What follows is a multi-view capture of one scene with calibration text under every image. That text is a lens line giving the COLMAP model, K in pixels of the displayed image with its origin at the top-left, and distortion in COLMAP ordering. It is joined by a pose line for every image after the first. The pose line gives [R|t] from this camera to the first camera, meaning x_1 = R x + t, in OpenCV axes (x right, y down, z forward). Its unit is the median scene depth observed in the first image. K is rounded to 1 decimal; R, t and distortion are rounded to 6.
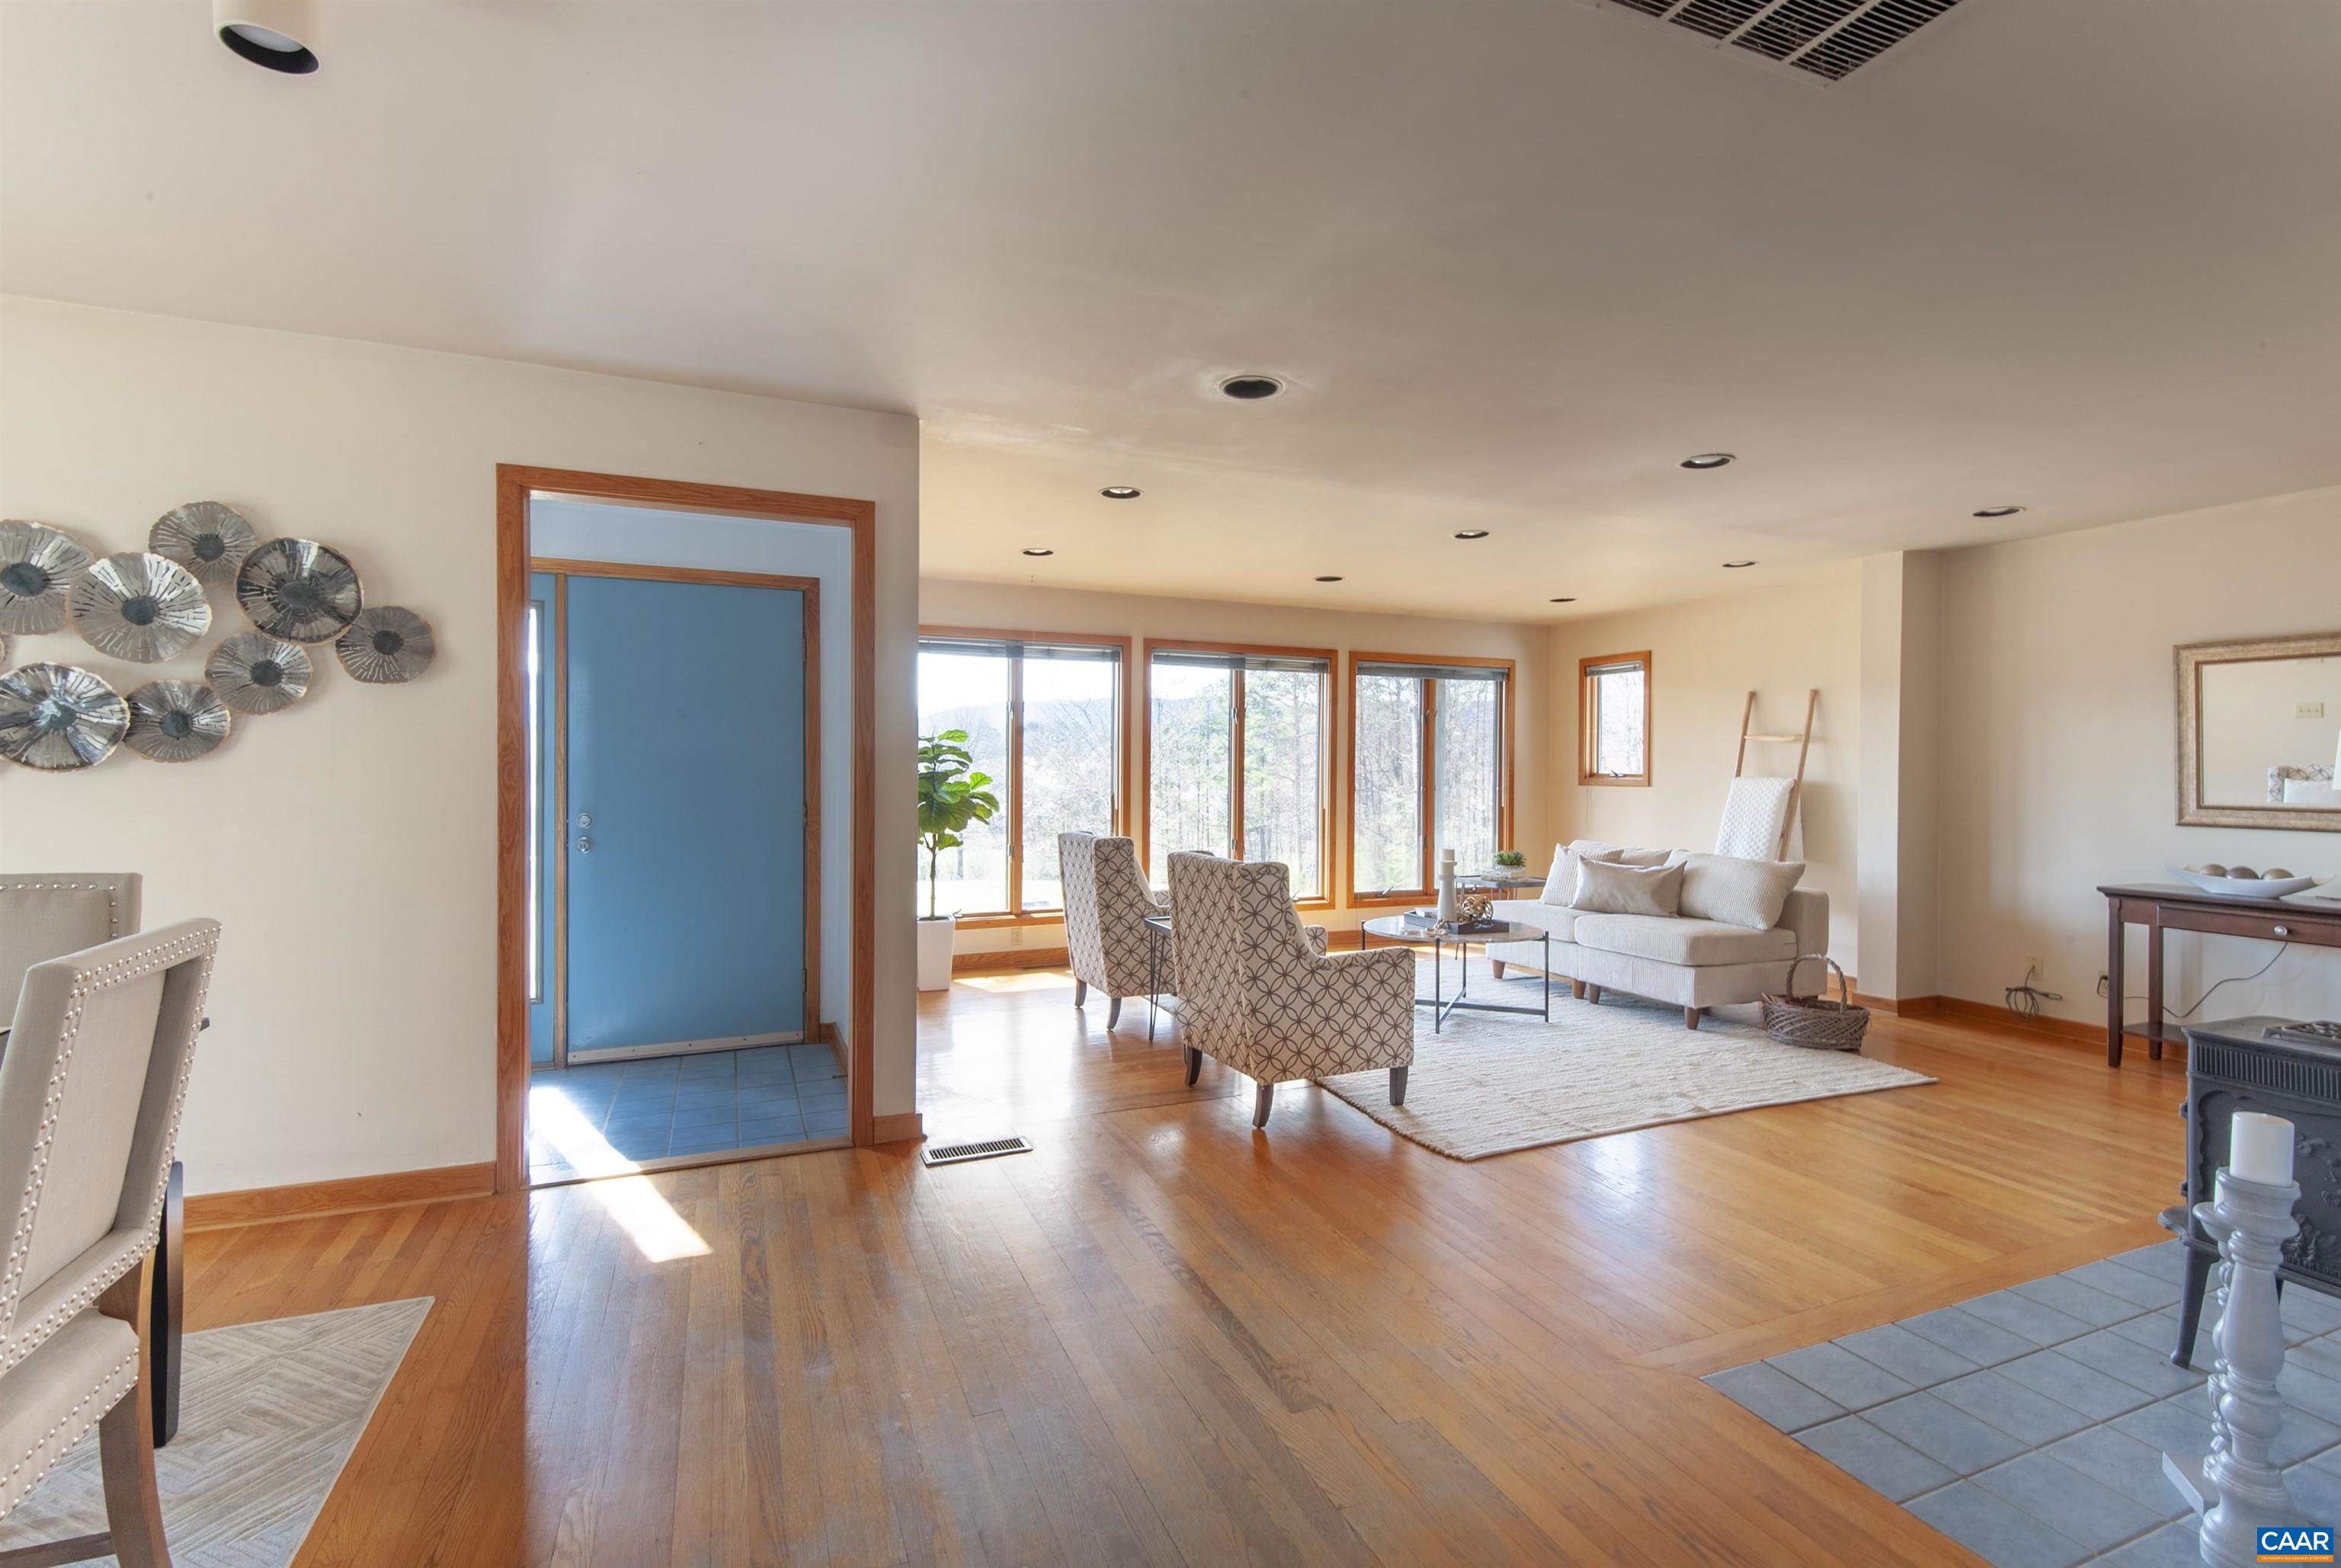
lens RADIAL K [[1073.8, 0, 1189.5], [0, 1073.8, 775.2], [0, 0, 1]] dist [0.008794, -0.008624]
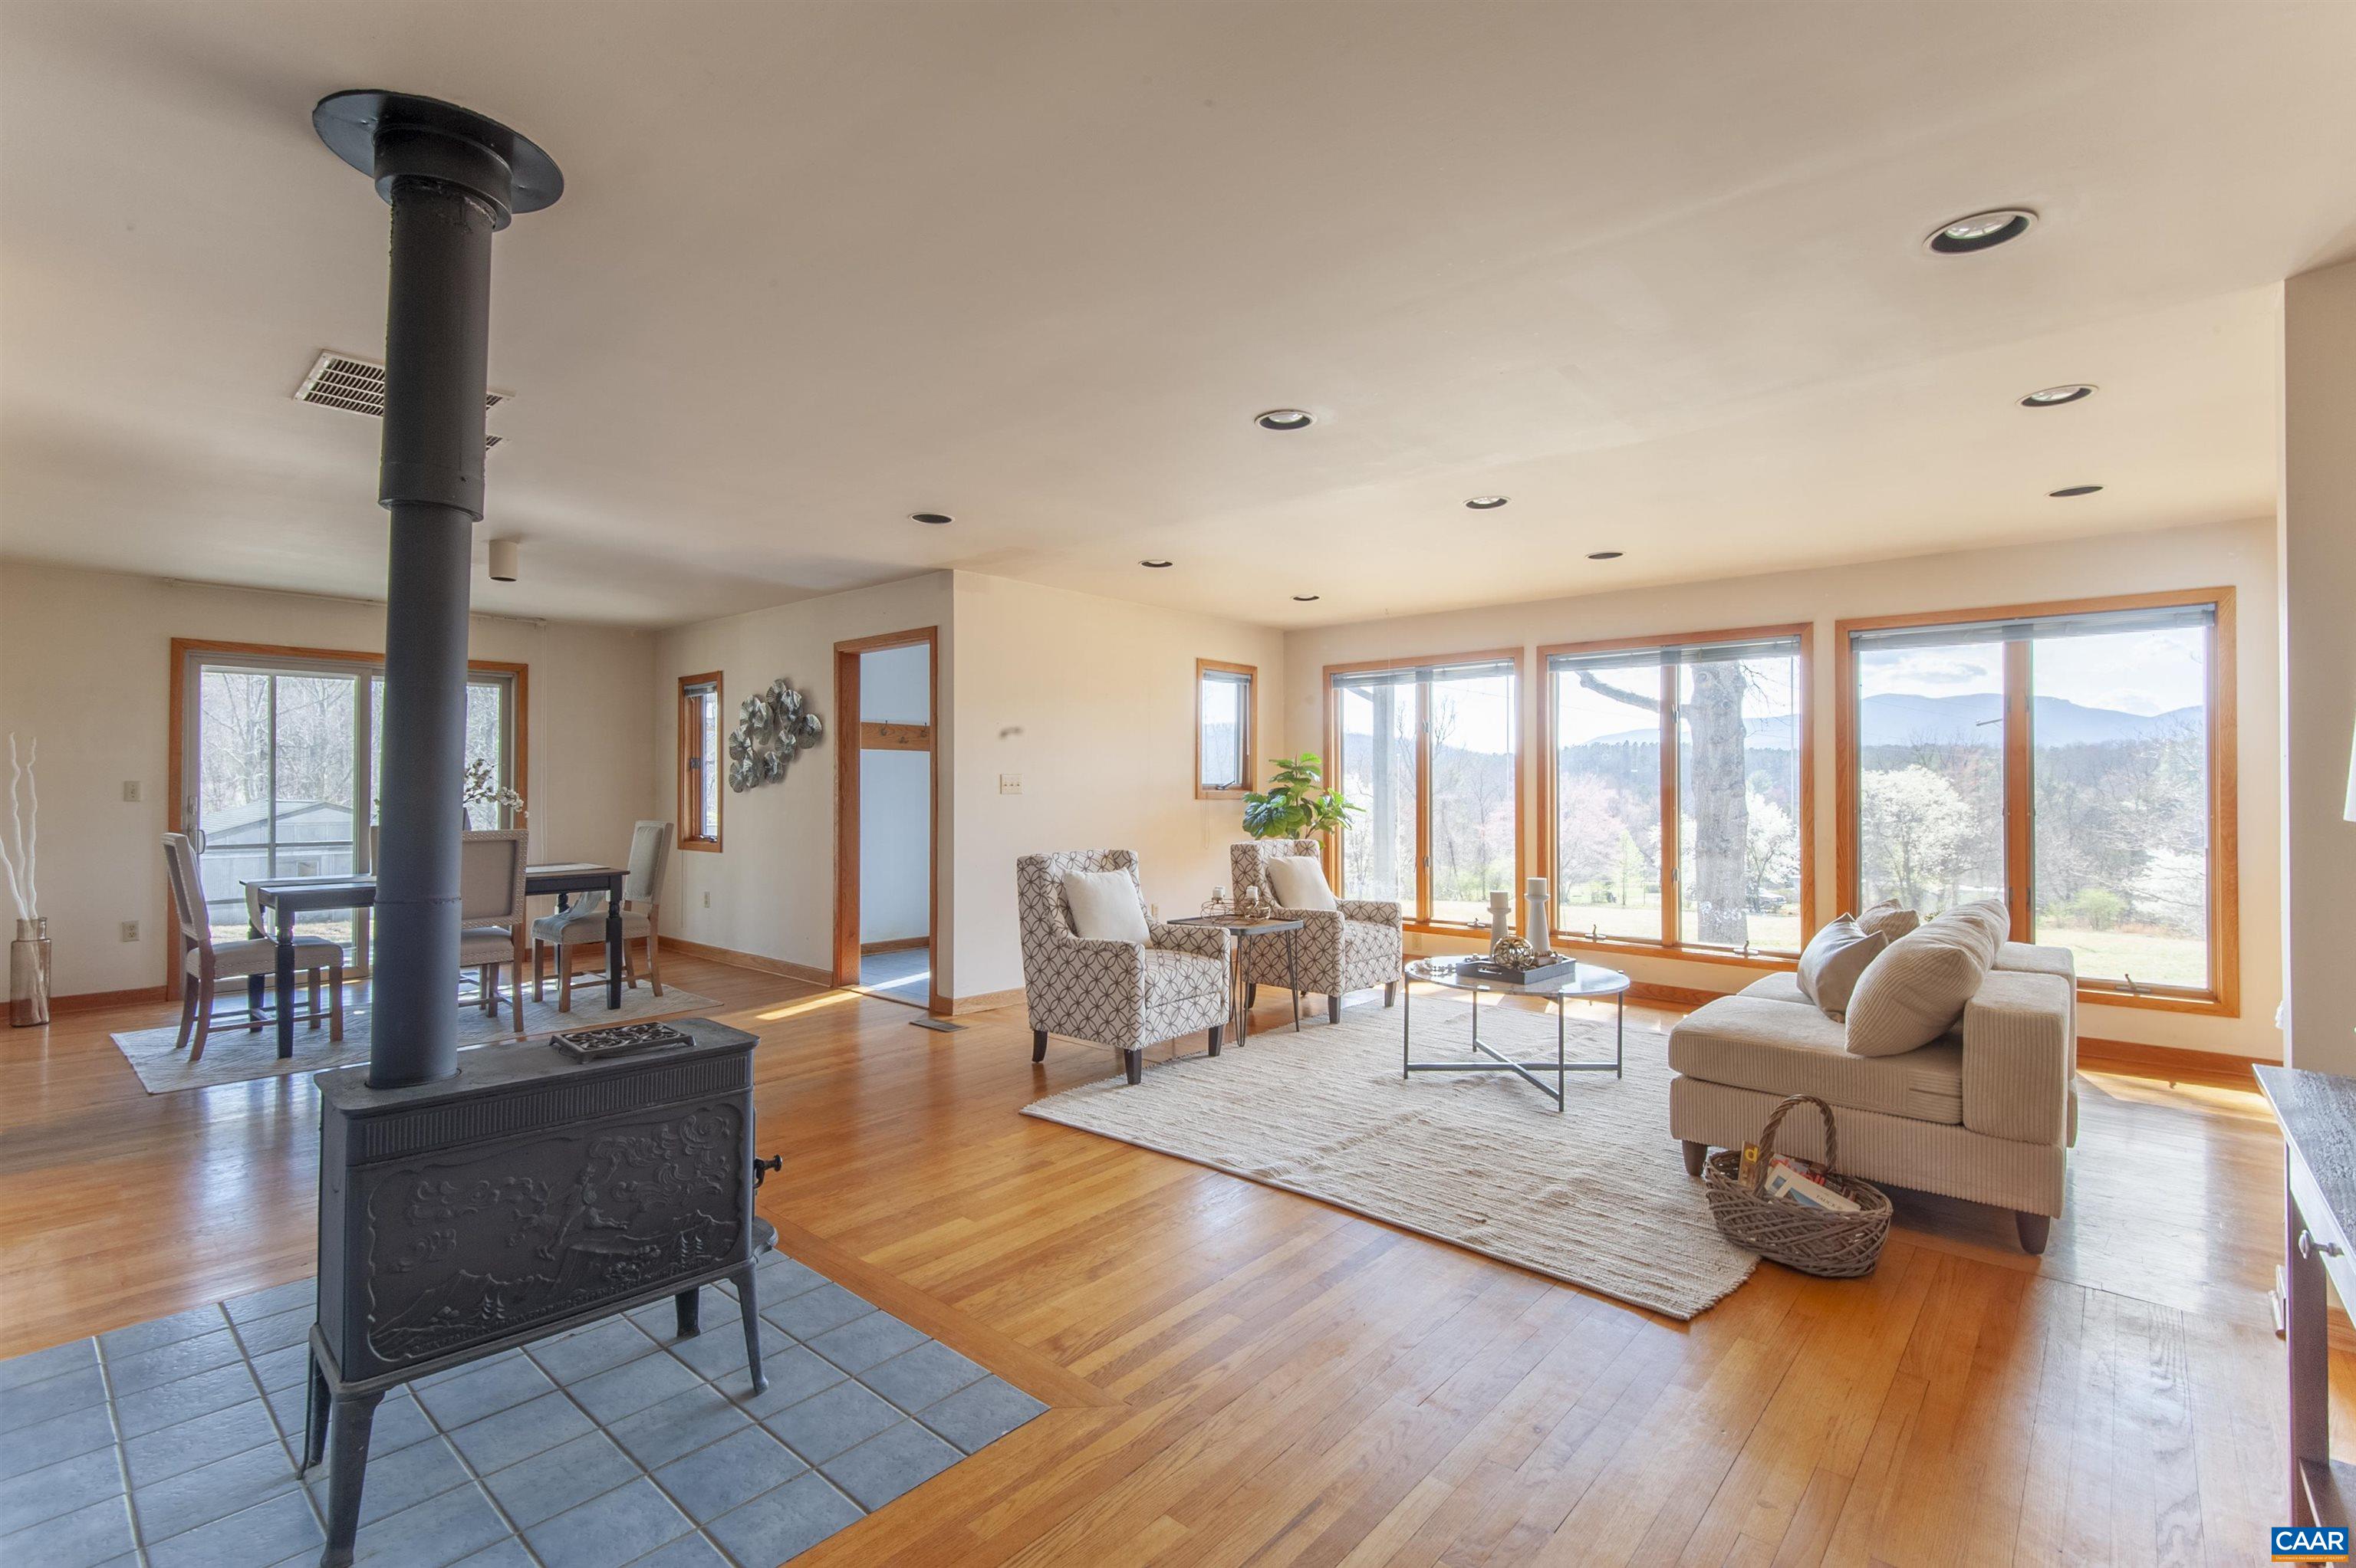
lens RADIAL K [[1080.6, 0, 1165.8], [0, 1080.6, 775.0], [0, 0, 1]] dist [0.008794, -0.008624]
pose [[0.416783, -0.015871, -0.908867, 1.166612], [-0.001294, 0.999836, -0.018053, 0.006427], [0.909005, 0.008701, 0.416695, 0.533294]]
